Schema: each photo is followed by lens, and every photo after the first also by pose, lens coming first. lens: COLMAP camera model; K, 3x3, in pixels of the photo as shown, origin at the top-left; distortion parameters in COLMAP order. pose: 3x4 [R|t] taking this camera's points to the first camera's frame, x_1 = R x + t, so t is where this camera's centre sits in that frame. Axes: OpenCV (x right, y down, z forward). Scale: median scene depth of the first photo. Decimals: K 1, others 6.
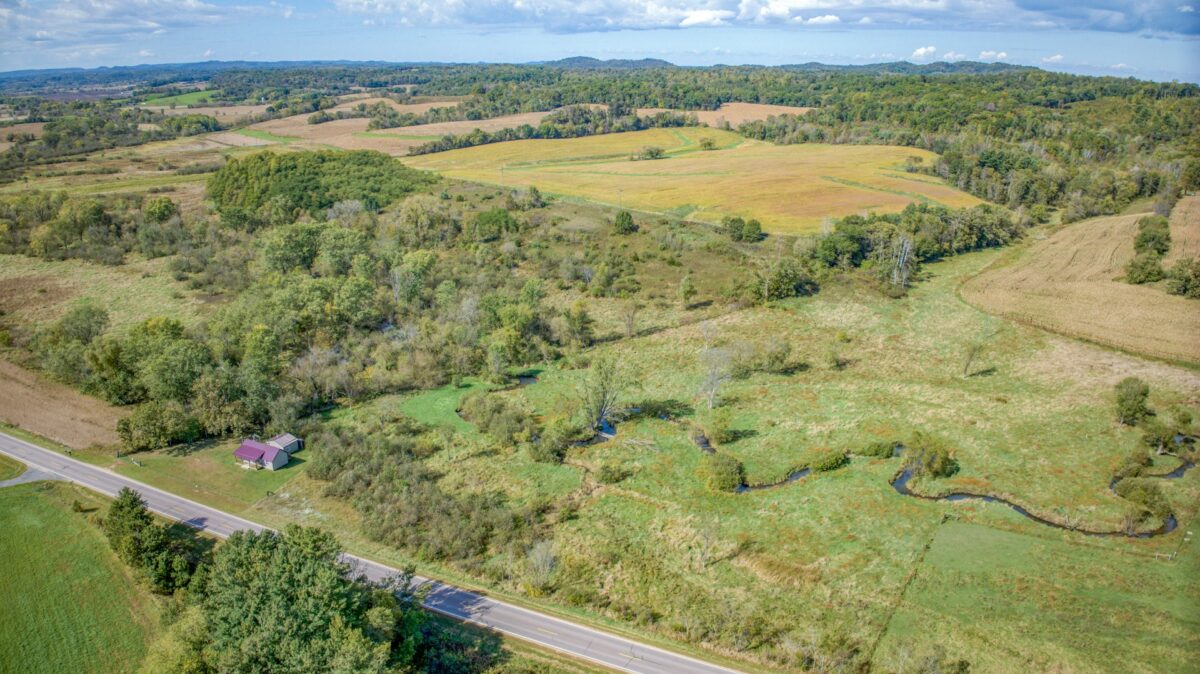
lens RADIAL K [[845.2, 0, 600.0], [0, 845.2, 337.0], [0, 0, 1]] dist [-0.098148, -0.020113]
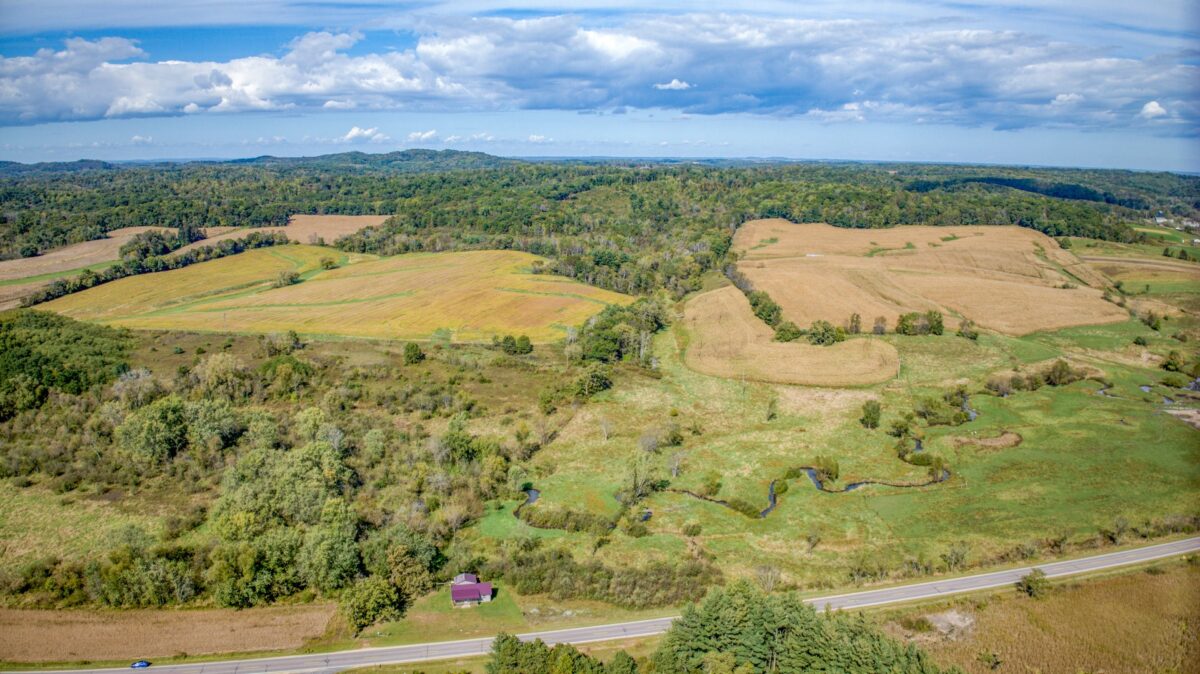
lens RADIAL K [[845.2, 0, 600.0], [0, 845.2, 337.0], [0, 0, 1]] dist [-0.098148, -0.020113]
pose [[0.796945, -0.135457, 0.588668, -0.453684], [0.191401, 0.980944, -0.033399, -0.072672], [-0.572926, 0.139288, 0.807685, -0.070933]]
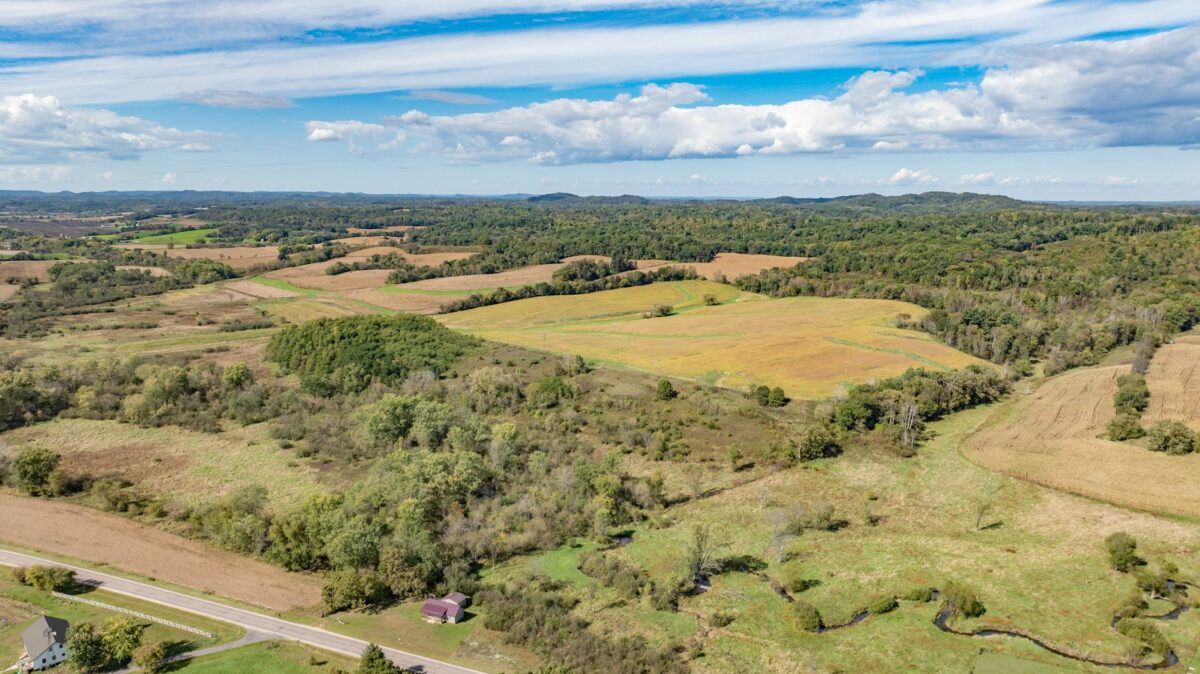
lens RADIAL K [[844.5, 0, 600.0], [0, 844.5, 337.0], [0, 0, 1]] dist [-0.030117, 0.033844]
pose [[0.999494, -0.011452, 0.029684, -0.098784], [0.015709, 0.988952, -0.147400, -0.038691], [-0.027668, 0.147792, 0.988631, -0.167850]]
